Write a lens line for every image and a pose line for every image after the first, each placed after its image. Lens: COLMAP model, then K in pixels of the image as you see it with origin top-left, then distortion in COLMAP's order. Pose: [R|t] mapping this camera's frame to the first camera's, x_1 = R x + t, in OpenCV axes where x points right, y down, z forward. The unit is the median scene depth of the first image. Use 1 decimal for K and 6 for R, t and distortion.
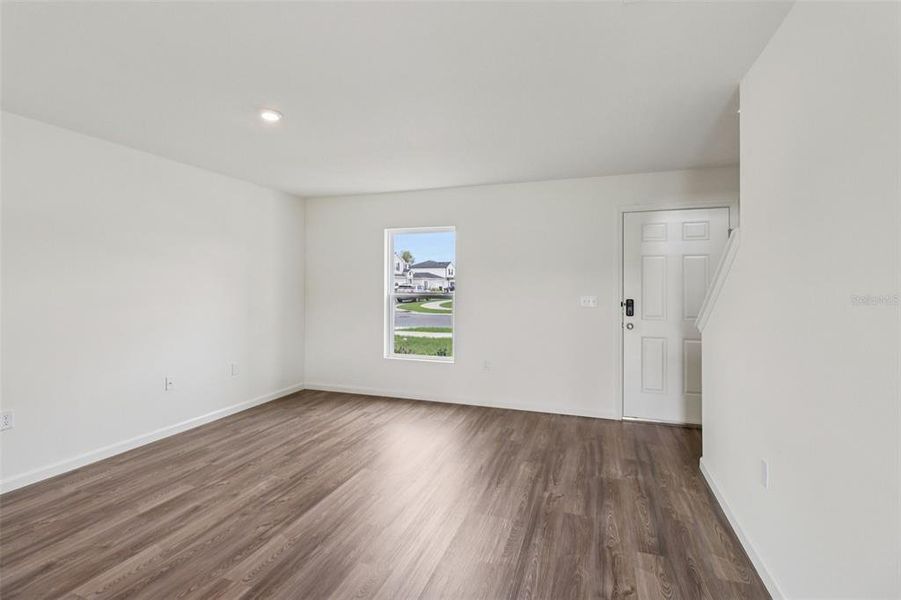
lens RADIAL K [[422.9, 0, 448.1], [0, 422.9, 290.8], [0, 0, 1]] dist [-0.010204, -0.006375]
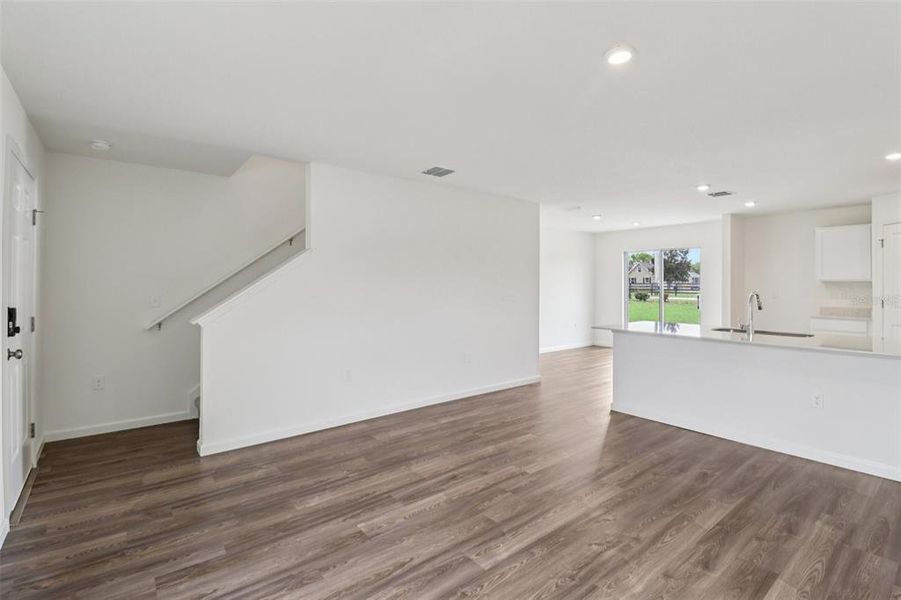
lens RADIAL K [[422.9, 0, 459.5], [0, 422.9, 276.3], [0, 0, 1]] dist [-0.010204, -0.006375]
pose [[-0.853841, 0.003909, 0.520519, -0.615824], [0.003644, 0.999992, -0.001531, -0.031410], [-0.520521, 0.000590, -0.853848, 1.916760]]
